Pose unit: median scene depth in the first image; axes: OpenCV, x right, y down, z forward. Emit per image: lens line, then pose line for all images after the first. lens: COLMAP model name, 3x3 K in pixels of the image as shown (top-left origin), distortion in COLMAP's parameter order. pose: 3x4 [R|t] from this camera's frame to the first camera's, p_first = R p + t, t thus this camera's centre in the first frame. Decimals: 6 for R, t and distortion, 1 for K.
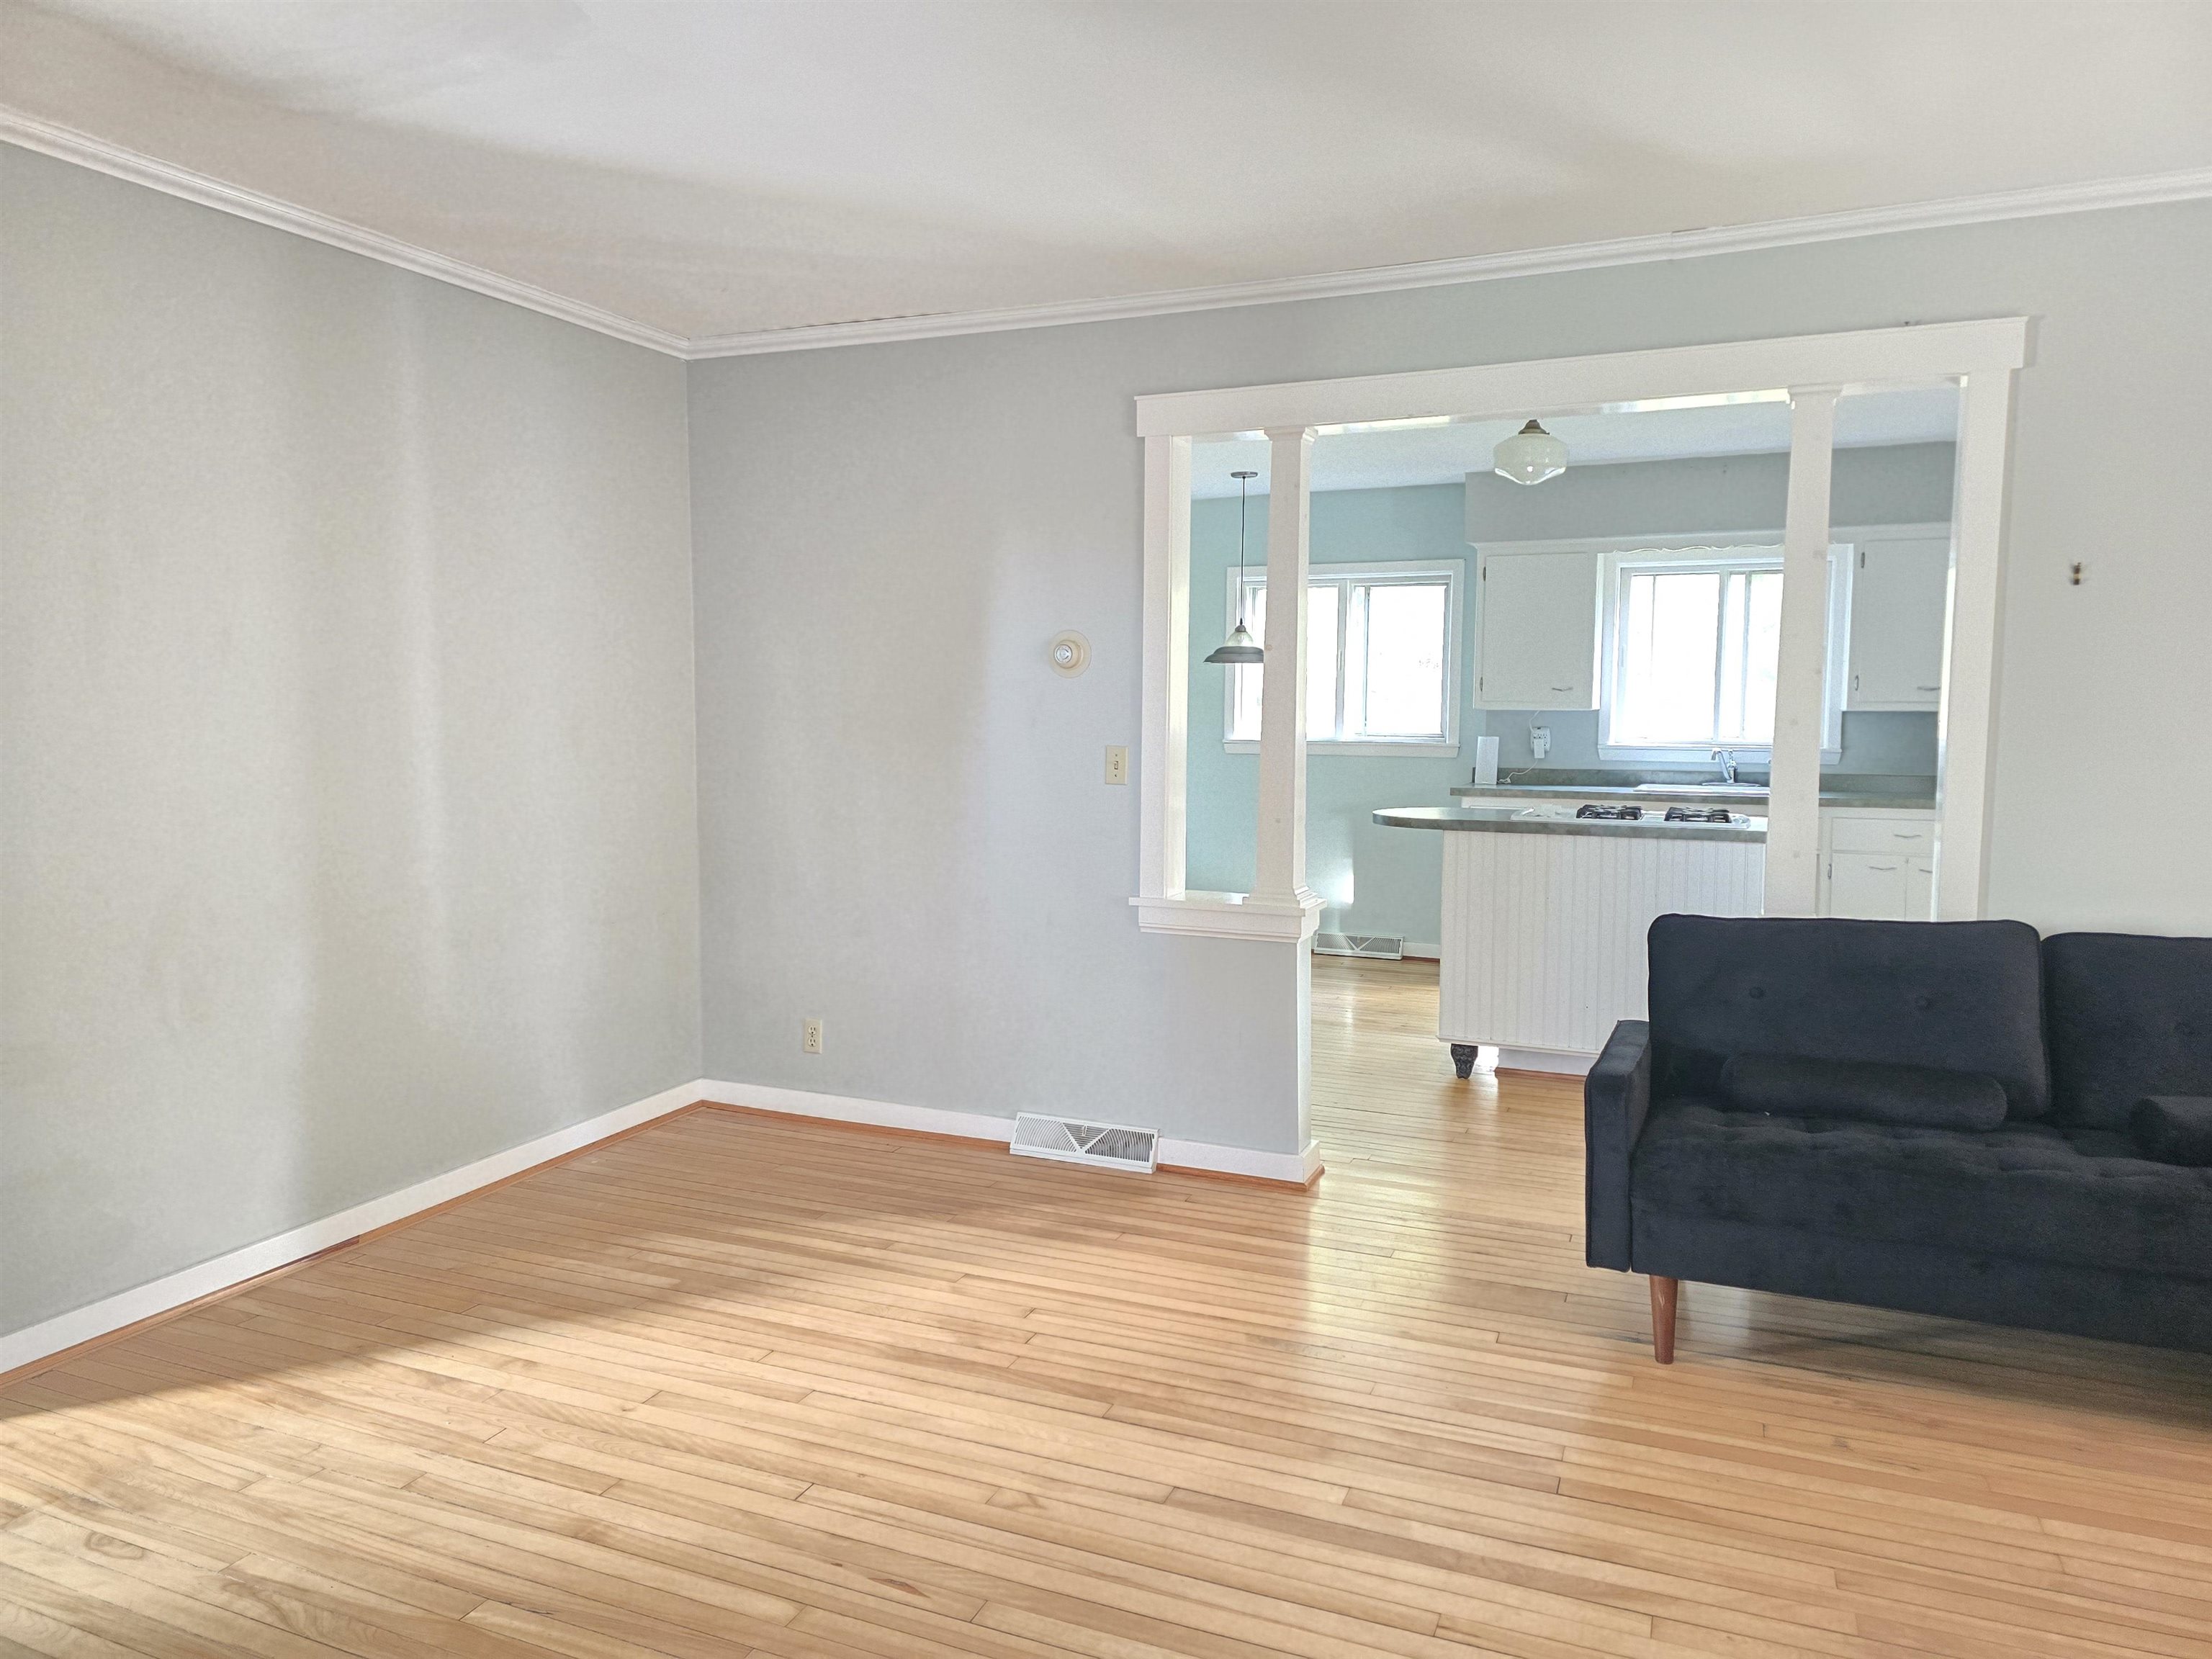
lens RADIAL K [[1488.5, 0, 1100.0], [0, 1488.5, 810.7], [0, 0, 1]] dist [0.053057, -0.023718]
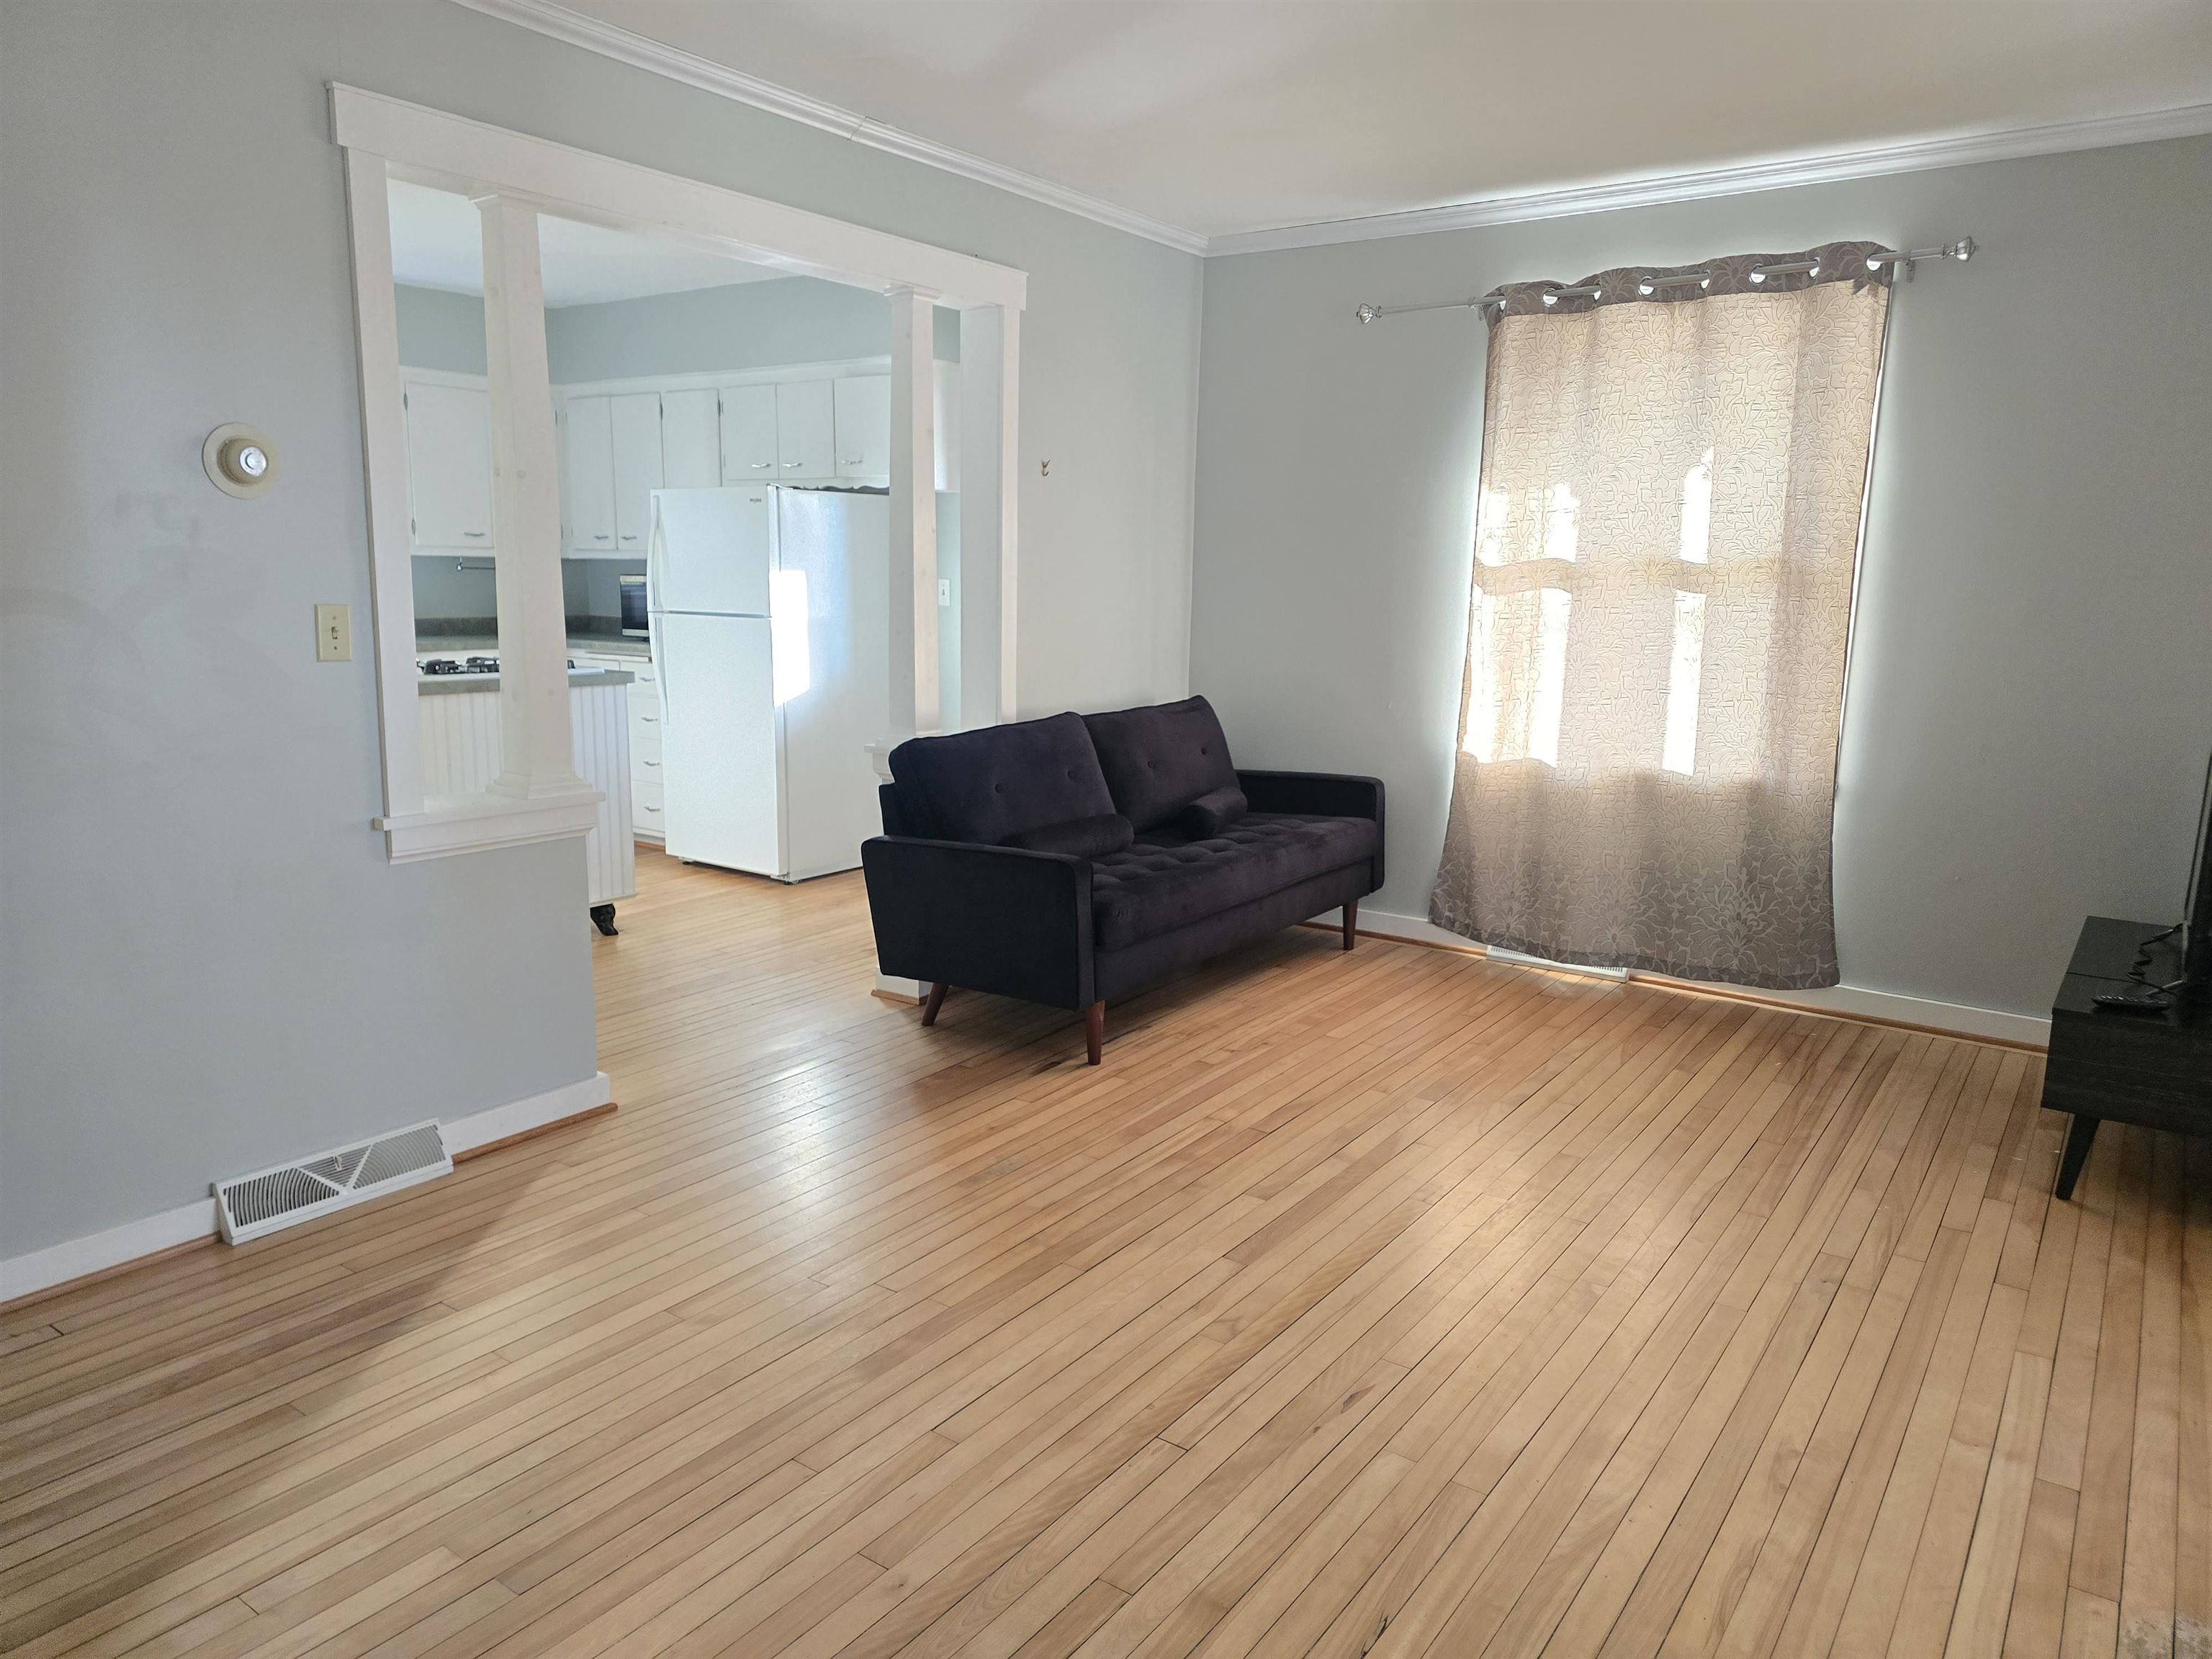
lens RADIAL K [[1488.5, 0, 1094.3], [0, 1488.5, 837.4], [0, 0, 1]] dist [0.053057, -0.023718]
pose [[0.218185, -0.173624, 0.960338, -0.733439], [0.060180, 0.984568, 0.164332, -0.038734], [-0.974050, 0.021939, 0.225266, 0.611489]]
